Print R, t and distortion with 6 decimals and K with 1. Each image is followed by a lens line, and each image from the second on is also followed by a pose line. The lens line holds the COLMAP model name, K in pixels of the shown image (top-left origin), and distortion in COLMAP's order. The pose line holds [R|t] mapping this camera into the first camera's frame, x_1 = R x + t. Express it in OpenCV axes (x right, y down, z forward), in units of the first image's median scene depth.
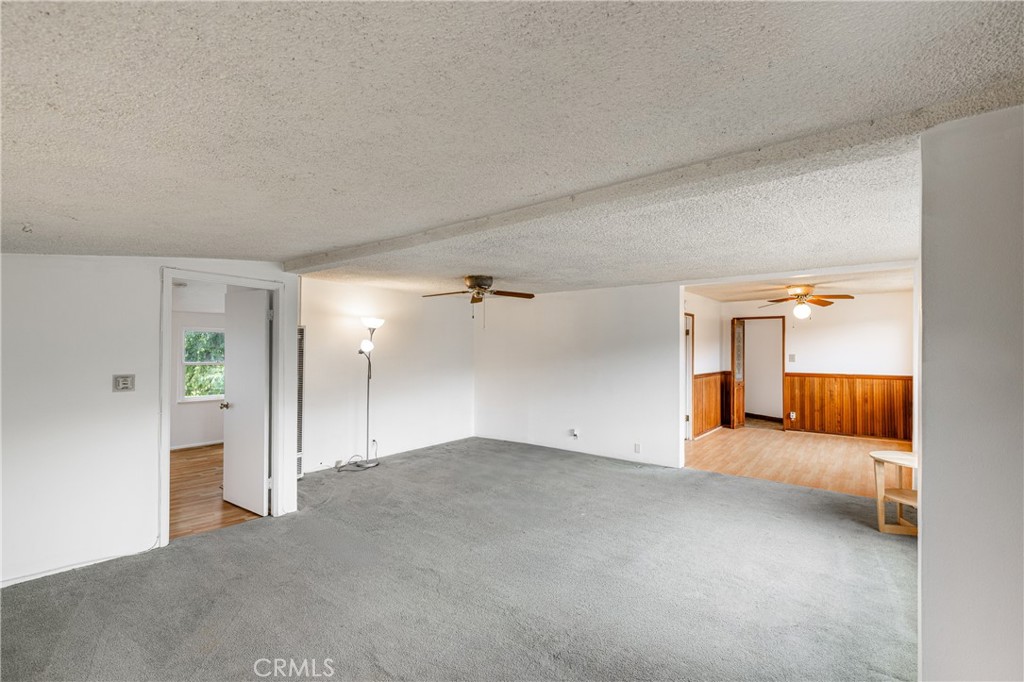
lens RADIAL K [[459.7, 0, 518.9], [0, 459.7, 343.4], [0, 0, 1]] dist [0.003099, -0.000540]
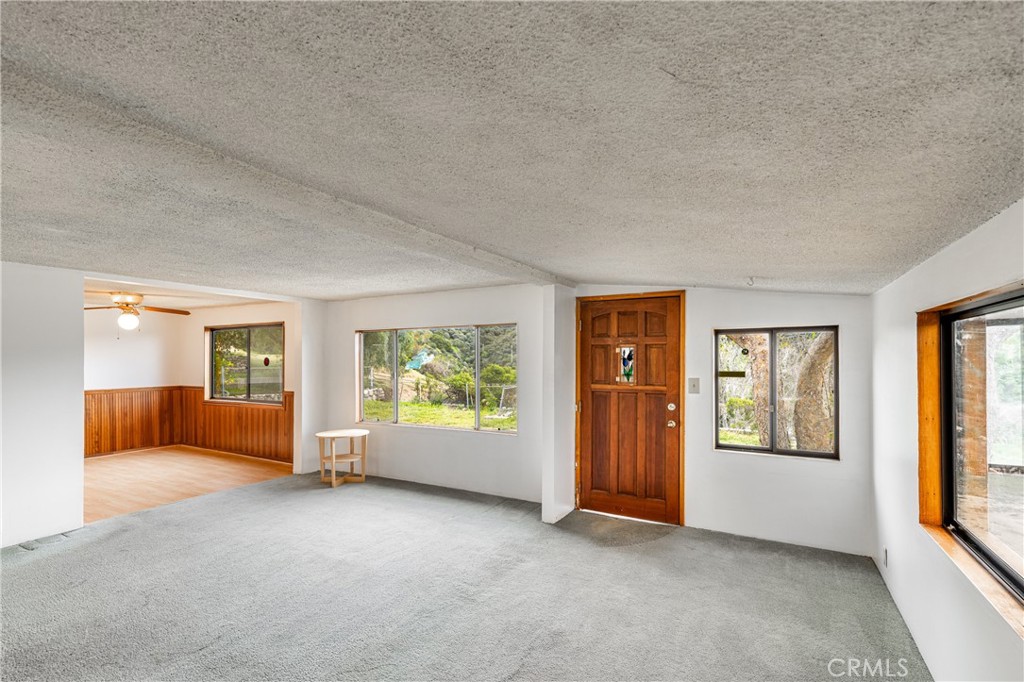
lens RADIAL K [[459.7, 0, 527.5], [0, 459.7, 362.5], [0, 0, 1]] dist [0.003099, -0.000540]
pose [[-0.178527, -0.007999, 0.983903, -0.351623], [-0.005532, 0.999959, 0.007126, 0.000550], [-0.983920, -0.004170, -0.178564, 0.309976]]
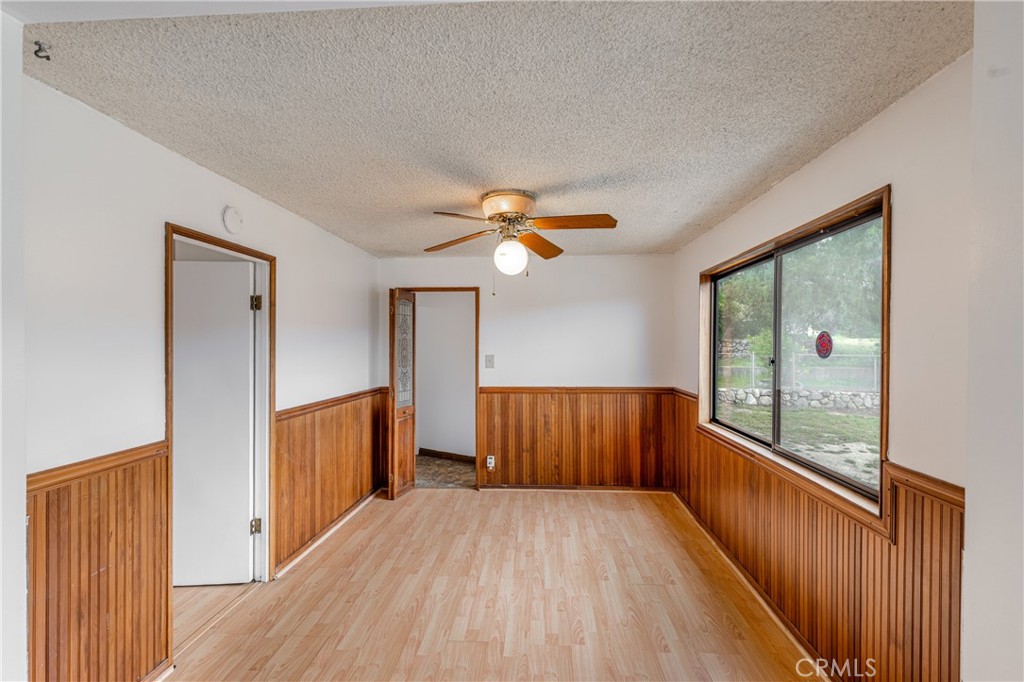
lens RADIAL K [[459.7, 0, 511.5], [0, 459.7, 345.9], [0, 0, 1]] dist [0.003099, -0.000540]
pose [[0.832468, -0.002068, 0.554070, 0.306702], [-0.003571, 0.999952, 0.009098, 0.007581], [-0.554062, -0.009552, 0.832420, 0.521620]]
